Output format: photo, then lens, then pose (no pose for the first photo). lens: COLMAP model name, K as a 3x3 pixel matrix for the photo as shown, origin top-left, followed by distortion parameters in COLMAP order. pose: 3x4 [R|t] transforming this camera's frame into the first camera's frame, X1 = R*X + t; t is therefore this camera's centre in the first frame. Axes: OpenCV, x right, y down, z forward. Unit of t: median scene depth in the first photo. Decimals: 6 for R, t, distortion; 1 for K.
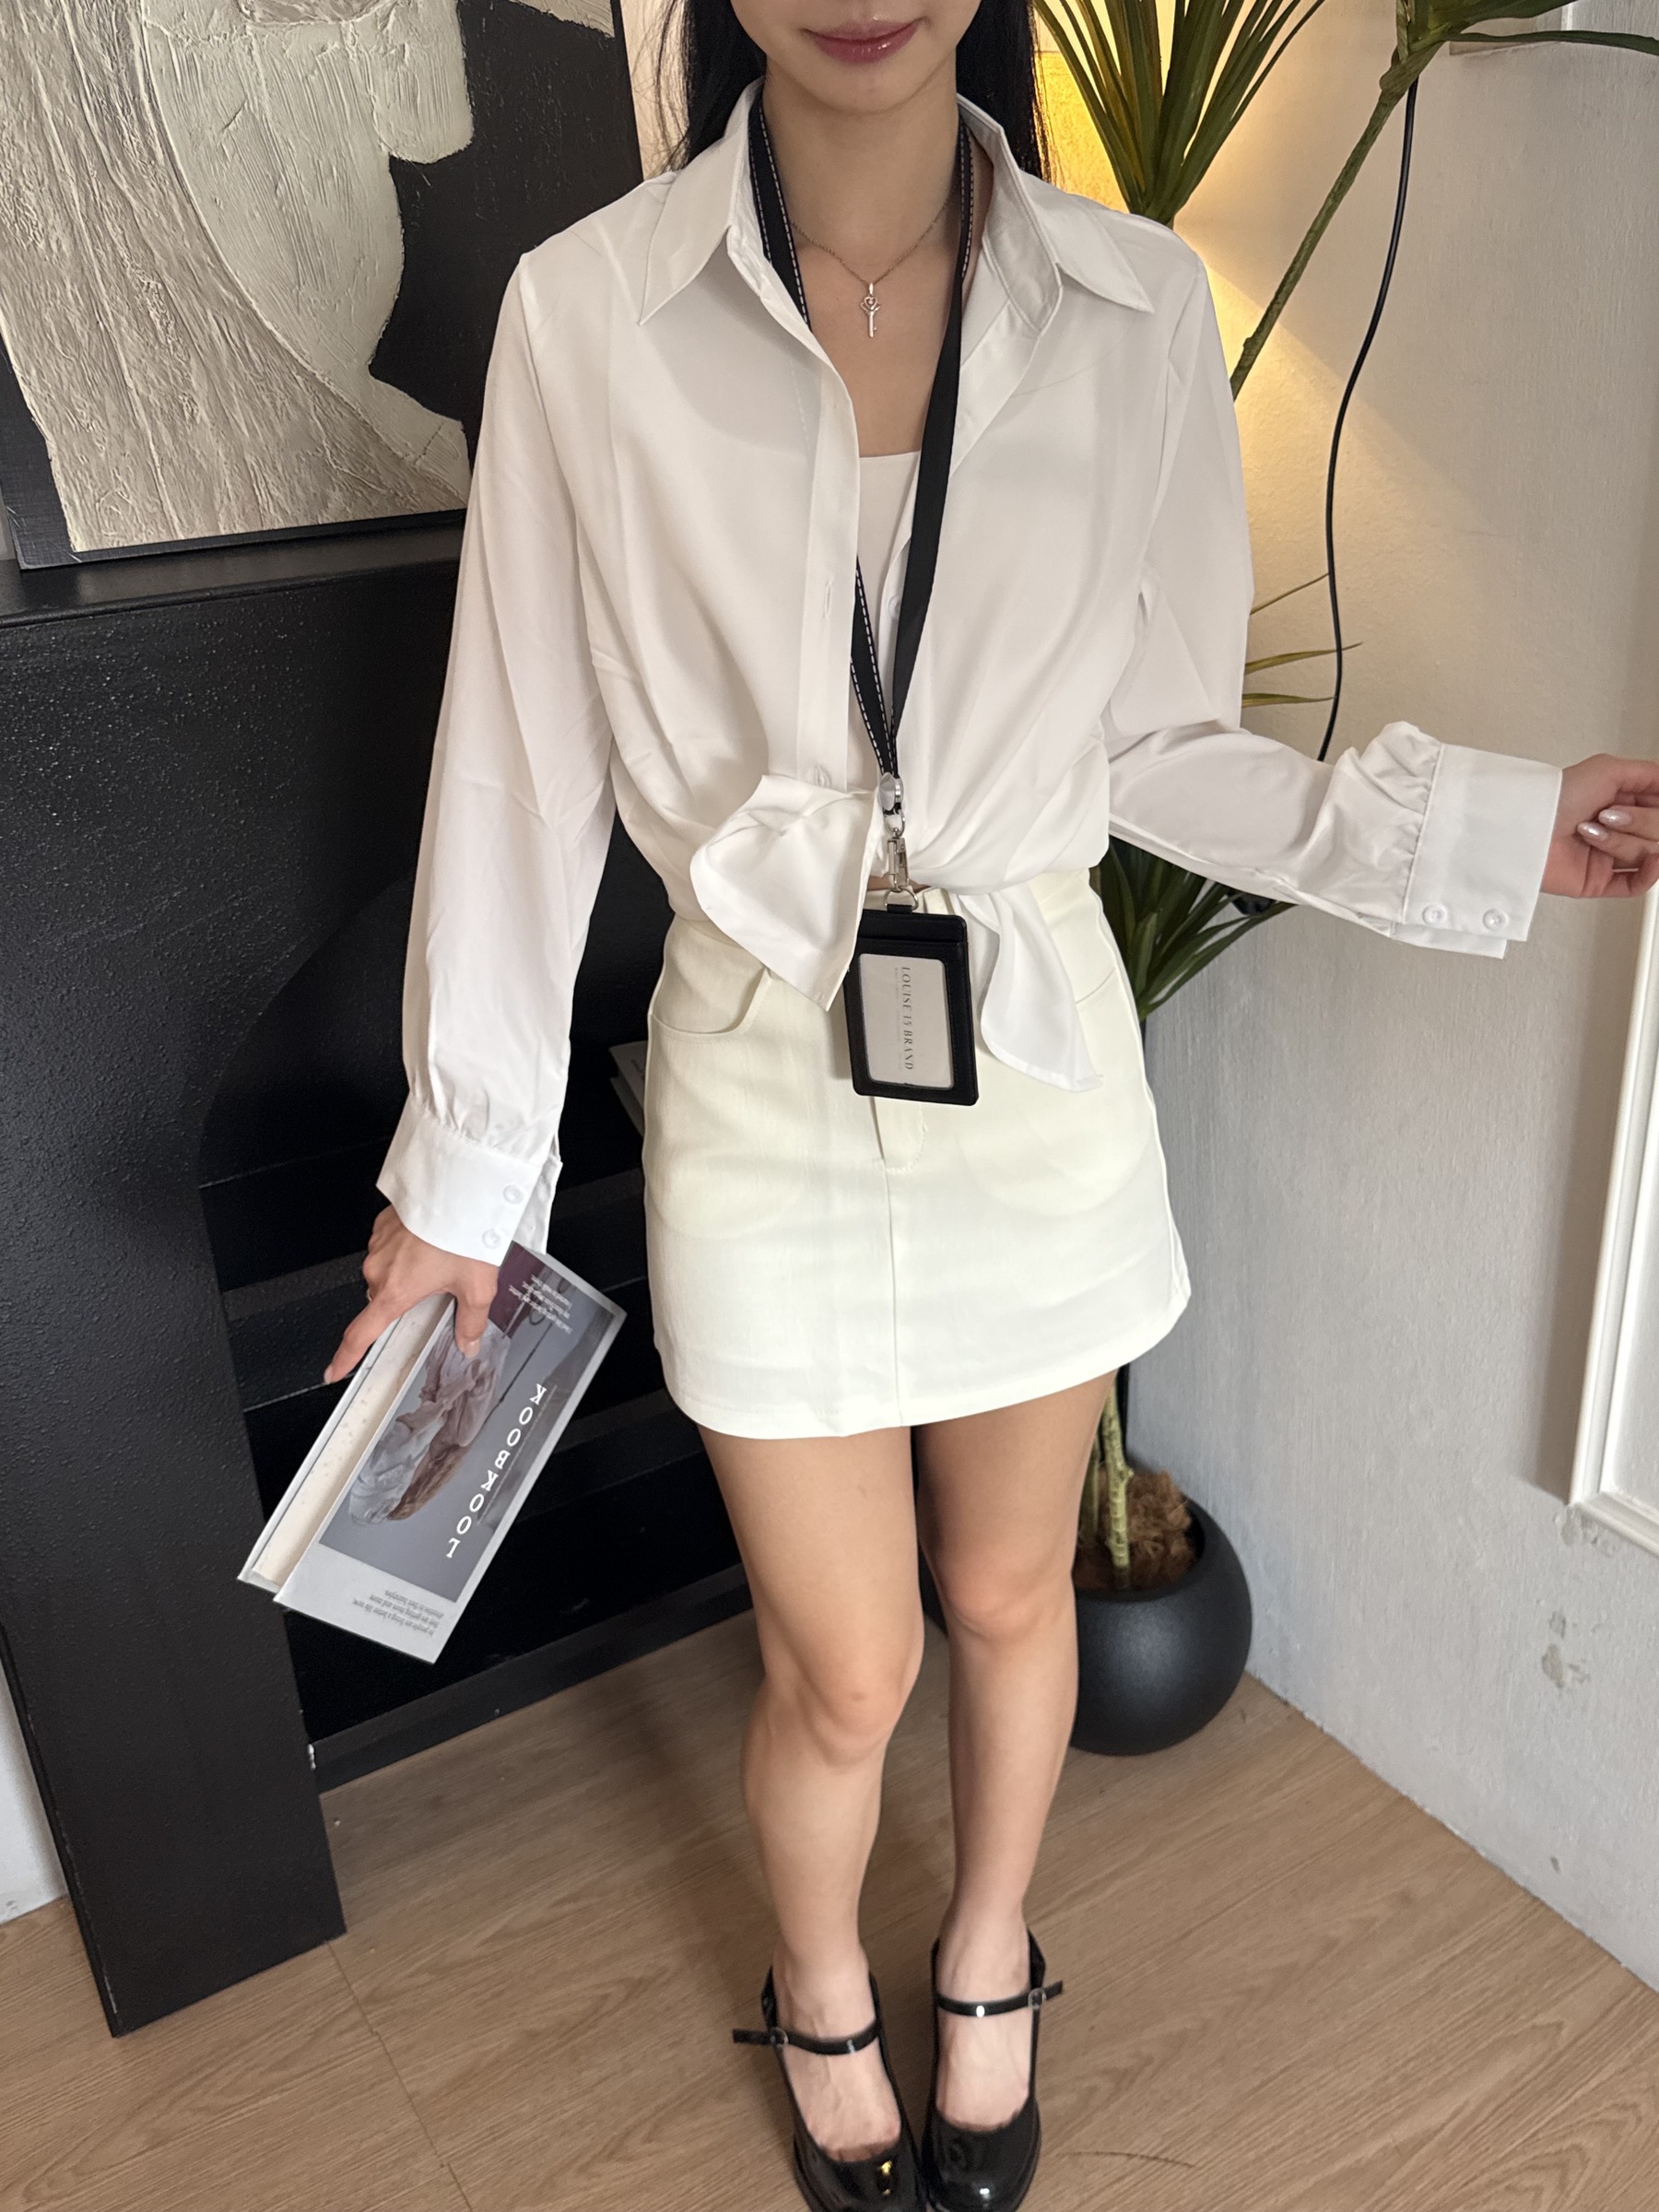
lens RADIAL K [[1936.6, 0, 823.7], [0, 1936.6, 1112.0], [0, 0, 1]] dist [0.003198, -0.027828]
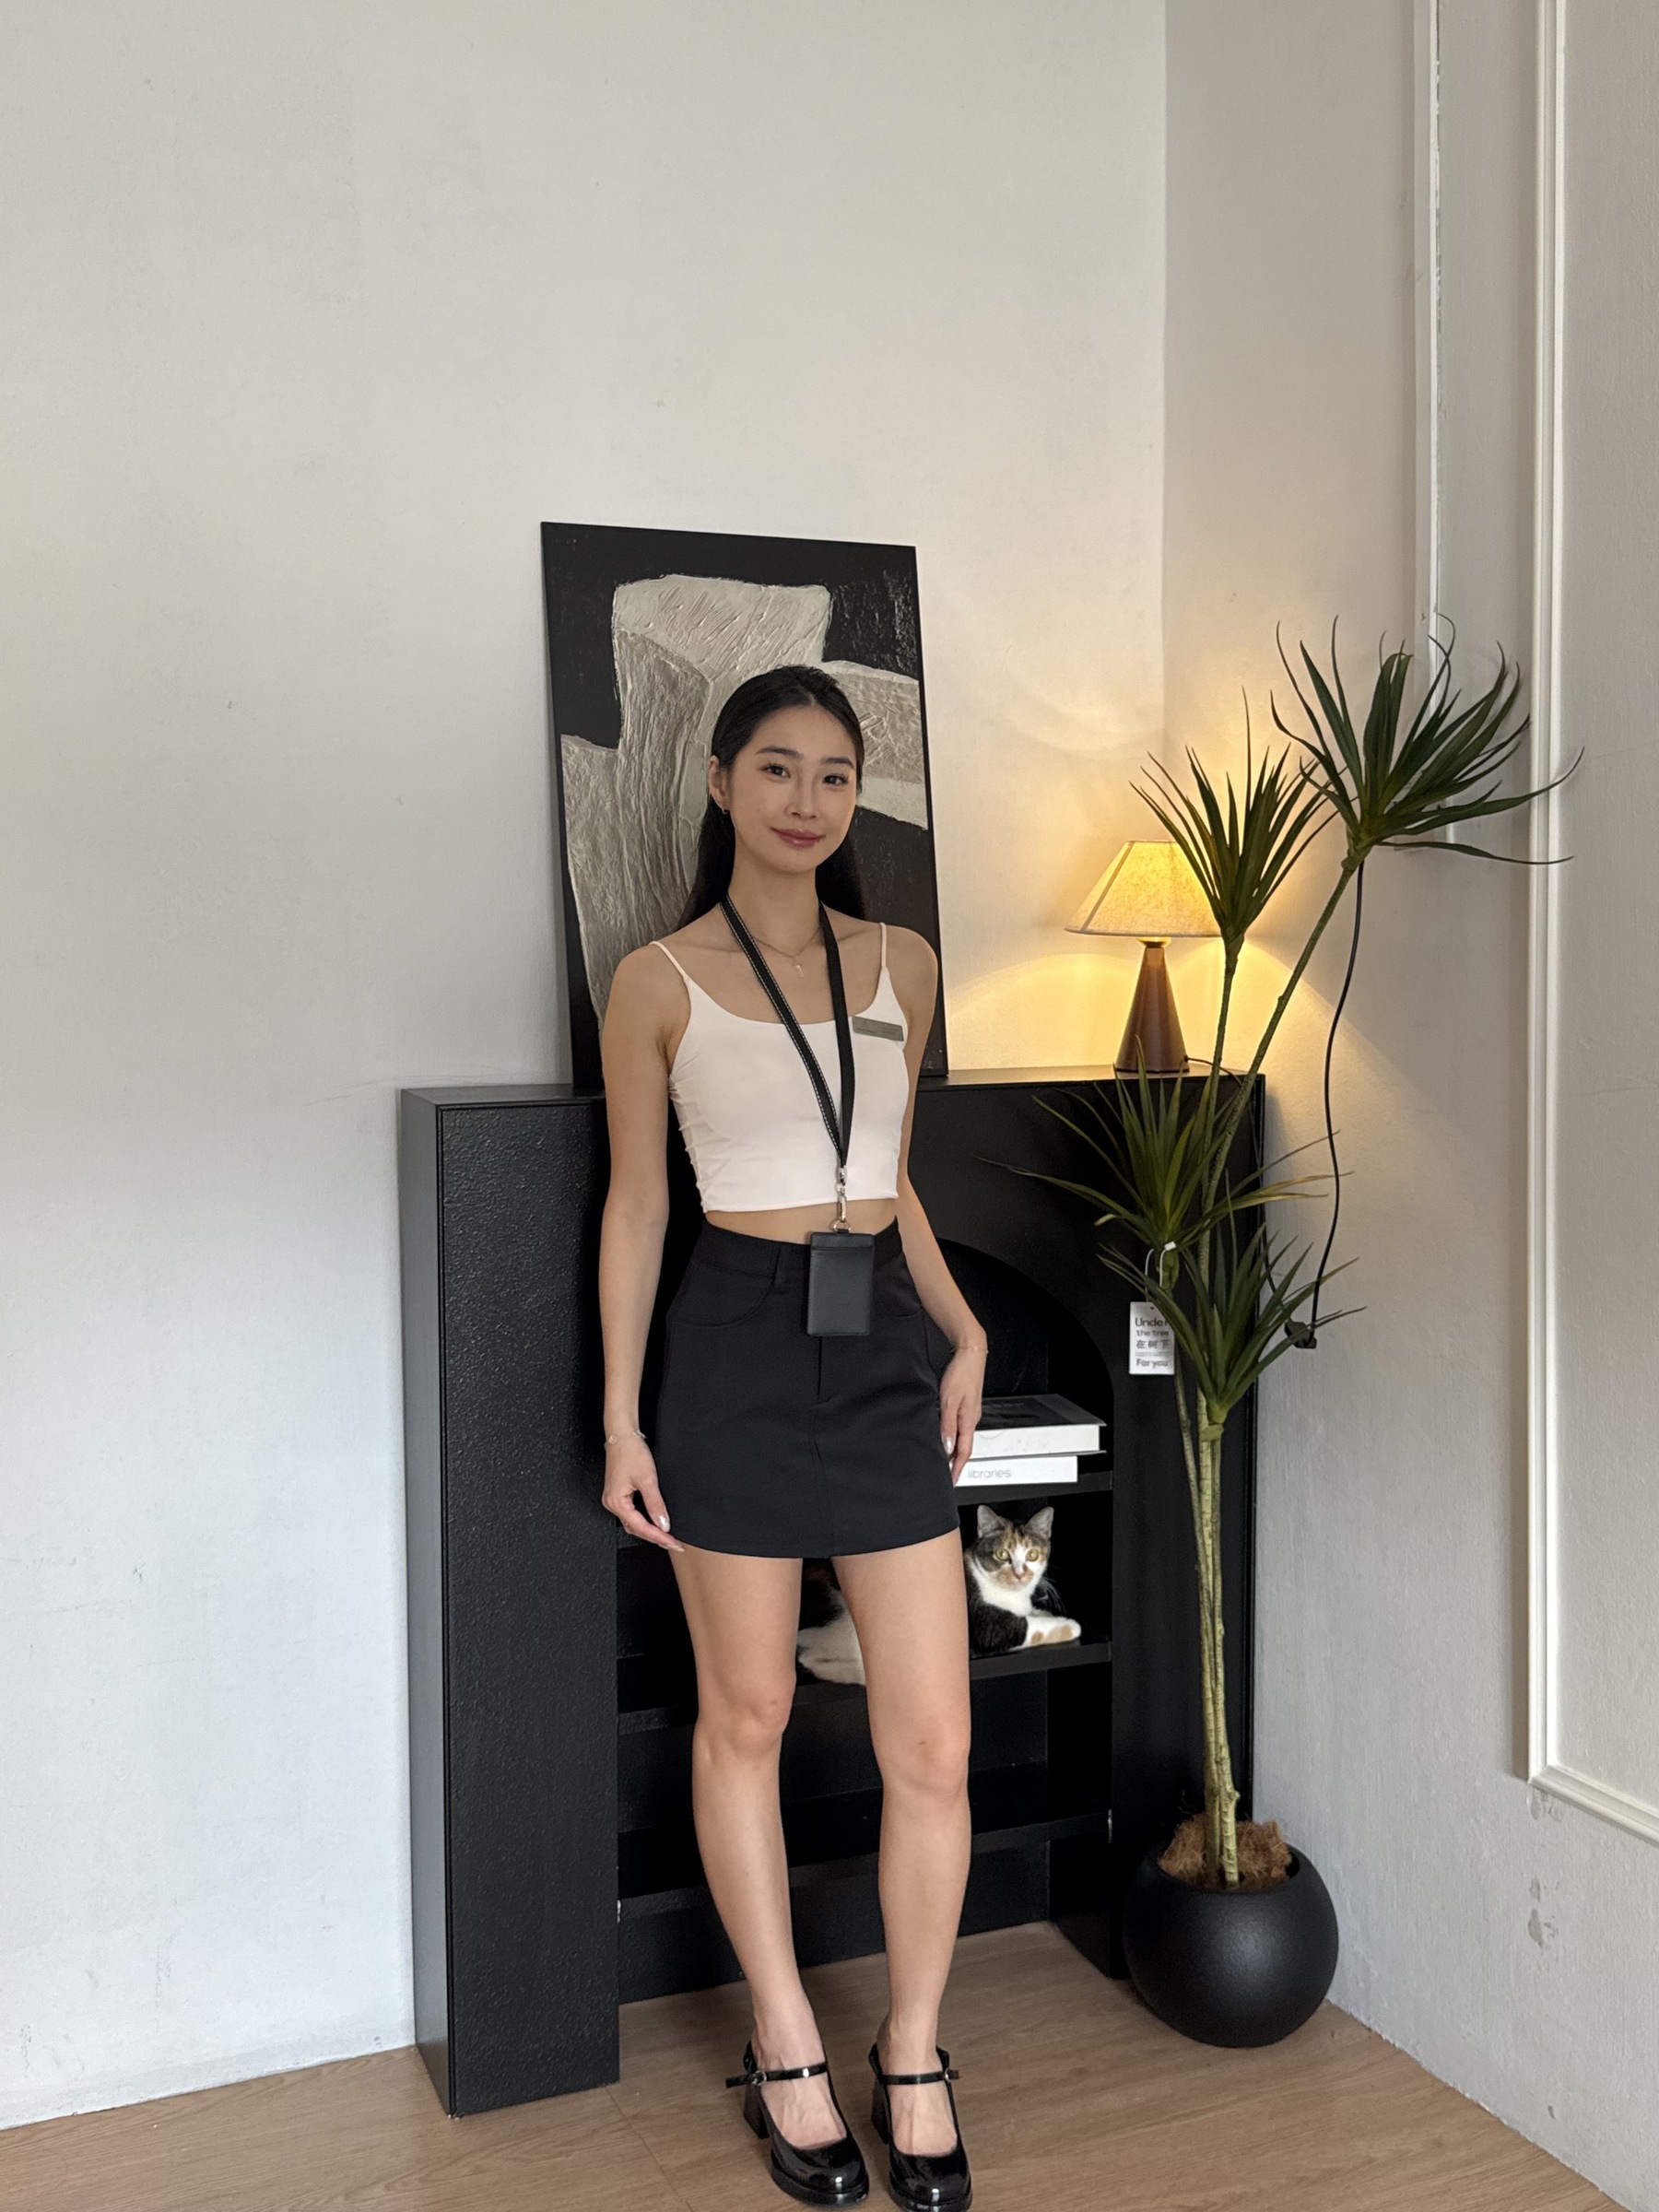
lens RADIAL K [[2161.0, 0, 822.3], [0, 2161.0, 1119.8], [0, 0, 1]] dist [0.183018, -0.419387]
pose [[0.987340, 0.047760, -0.151257, 0.098124], [-0.097560, 0.934739, -0.341680, 0.343663], [0.125067, 0.352111, 0.927564, -0.687646]]
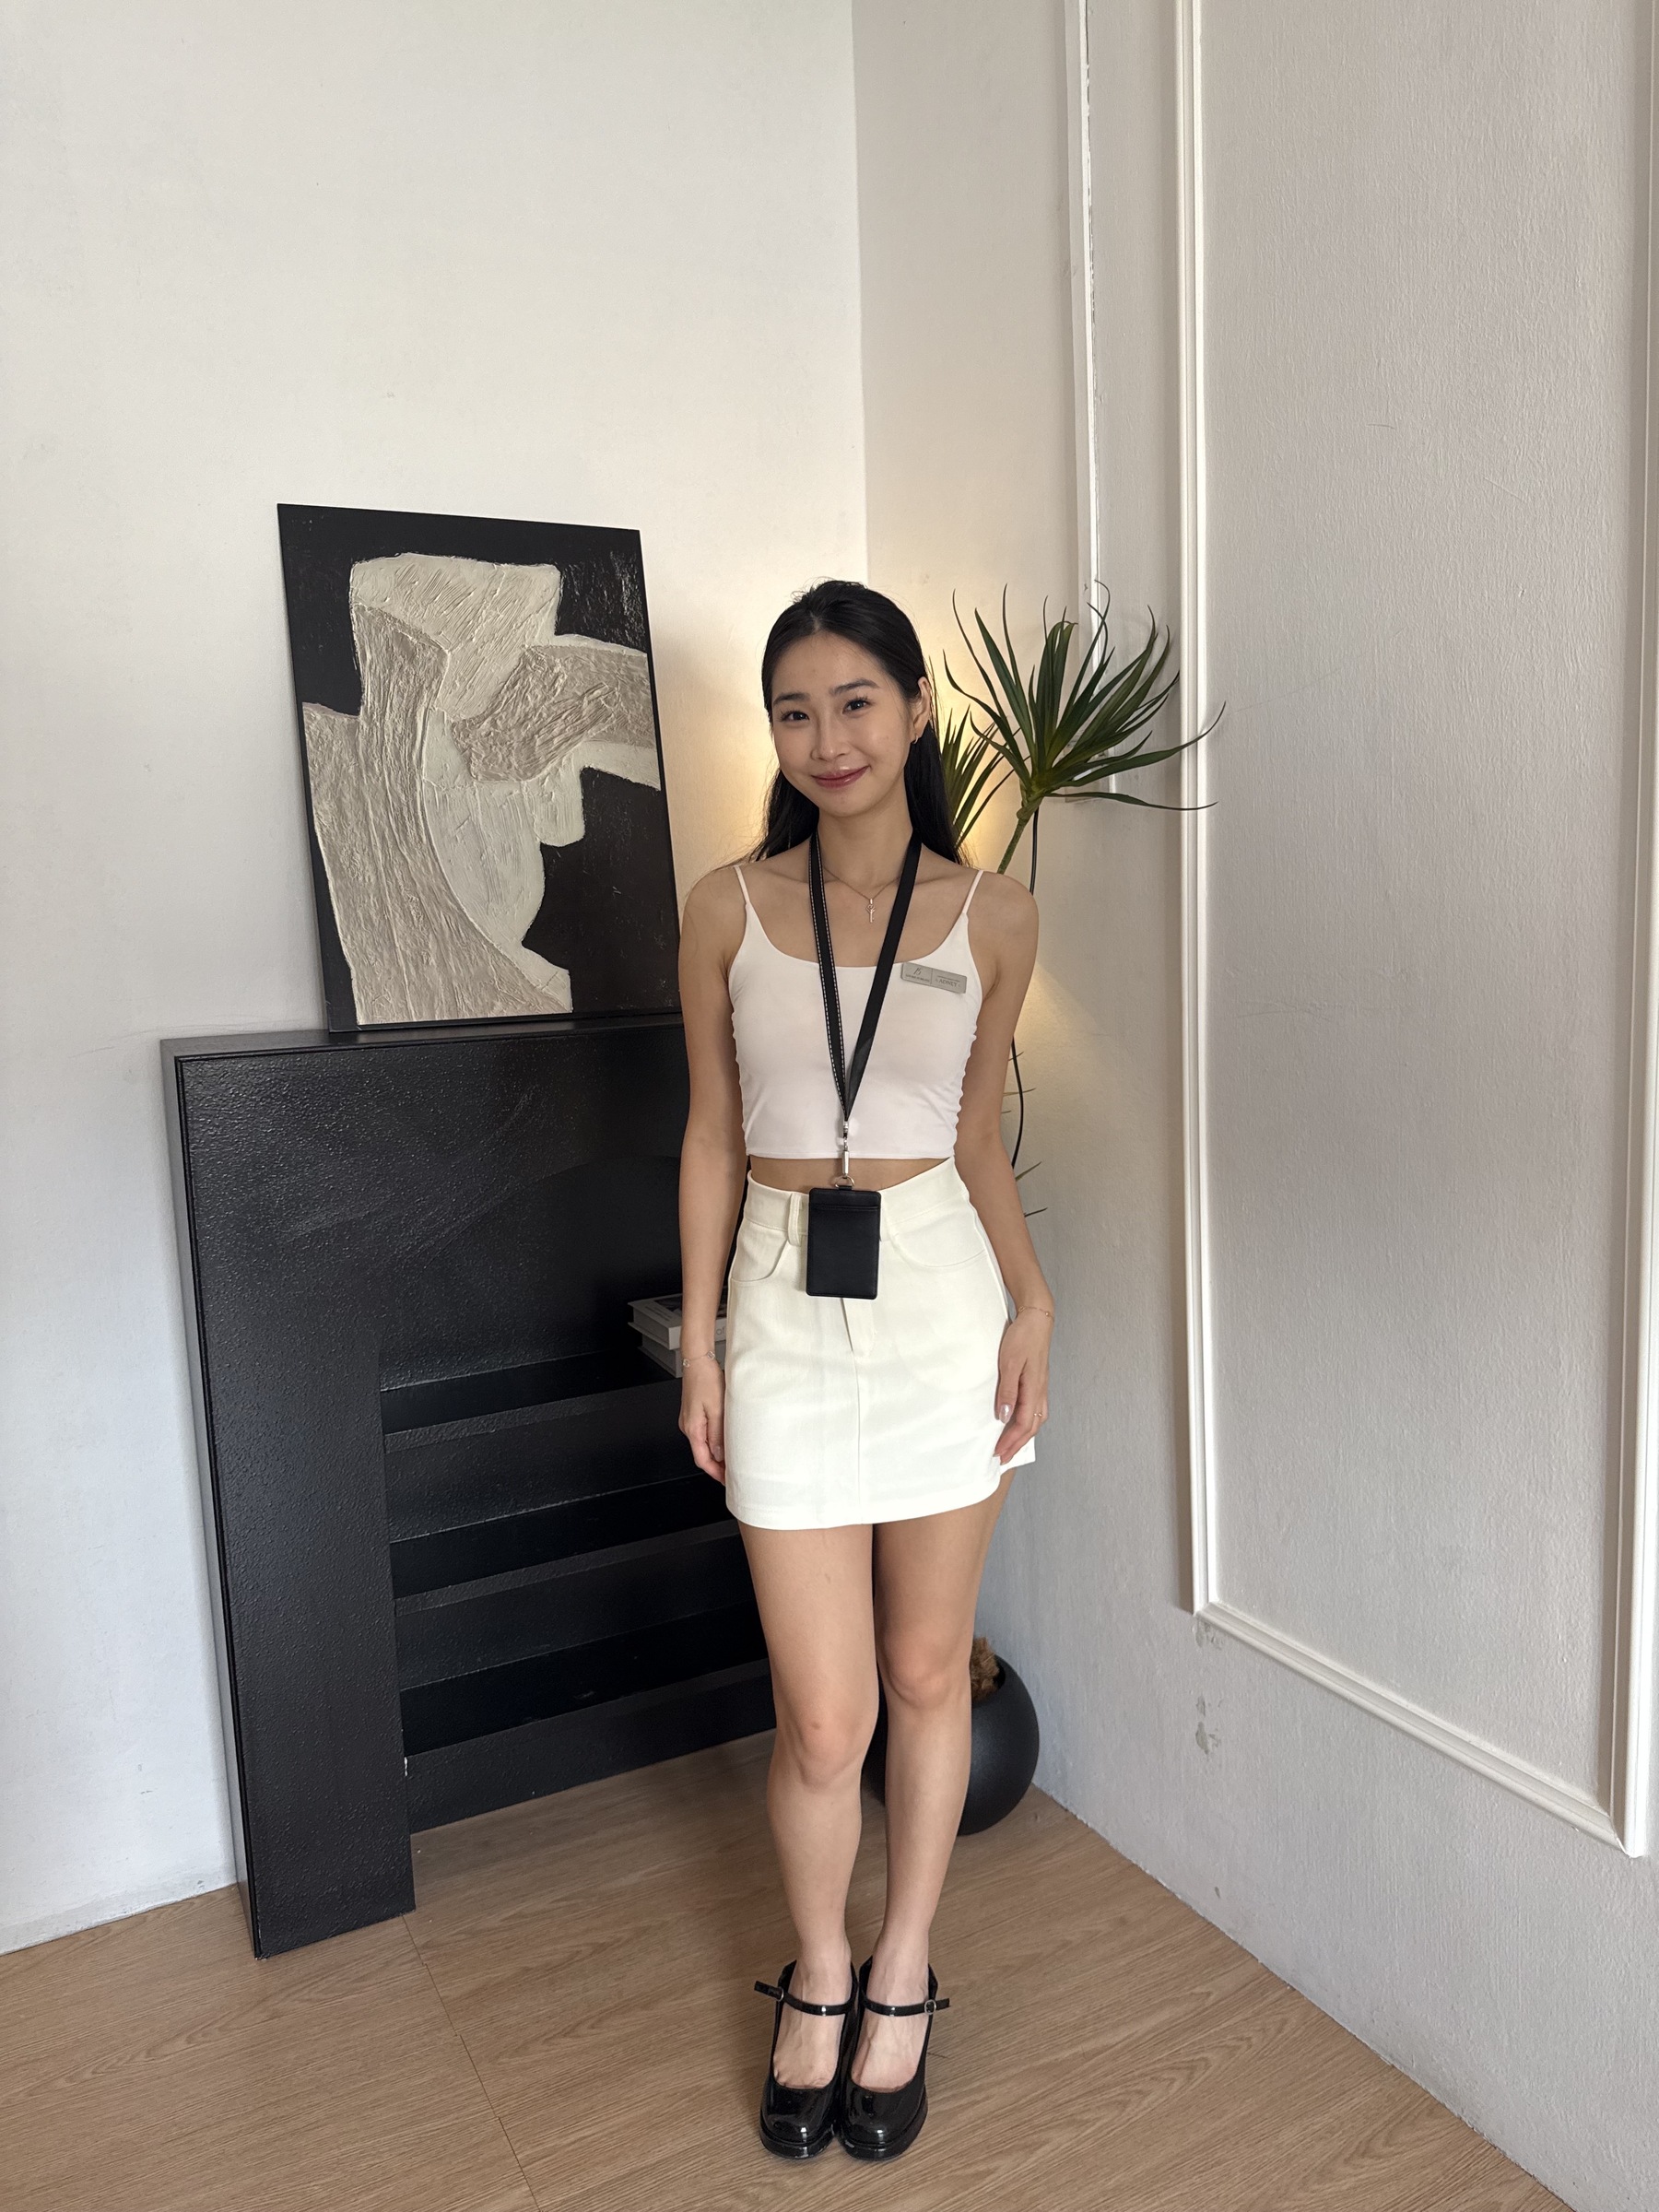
lens RADIAL K [[1550.6, 0, 836.4], [0, 1550.6, 1110.9], [0, 0, 1]] dist [0.117910, -0.223839]
pose [[0.997772, 0.022408, -0.062847, 0.159362], [-0.039895, 0.955356, -0.292751, 0.194099], [0.053481, 0.294606, 0.954121, -0.371398]]
